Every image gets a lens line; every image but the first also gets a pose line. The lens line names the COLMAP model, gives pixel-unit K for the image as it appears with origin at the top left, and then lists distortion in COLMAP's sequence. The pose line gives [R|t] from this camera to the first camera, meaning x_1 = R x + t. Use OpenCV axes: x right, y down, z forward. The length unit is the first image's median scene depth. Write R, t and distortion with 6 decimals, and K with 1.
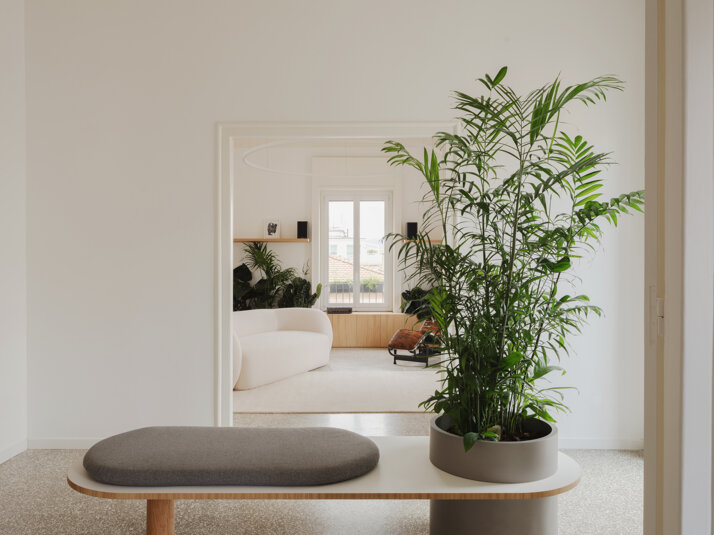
lens RADIAL K [[670.0, 0, 357.0], [0, 670.0, 267.5], [0, 0, 1]] dist [-0.036928, 0.007231]
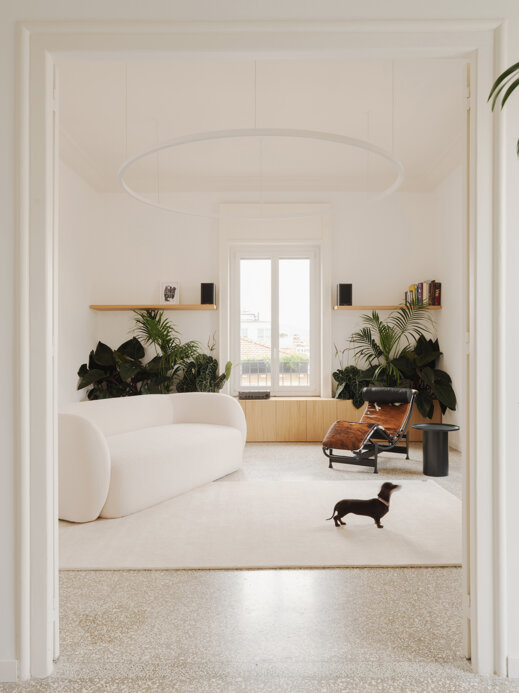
lens RADIAL K [[650.3, 0, 259.5], [0, 650.3, 346.5], [0, 0, 1]] dist [-0.036928, 0.007231]
pose [[0.999930, -0.004171, -0.011046, -0.011486], [0.004077, 0.999955, -0.008514, 0.012831], [0.011081, 0.008468, 0.999903, 0.230889]]
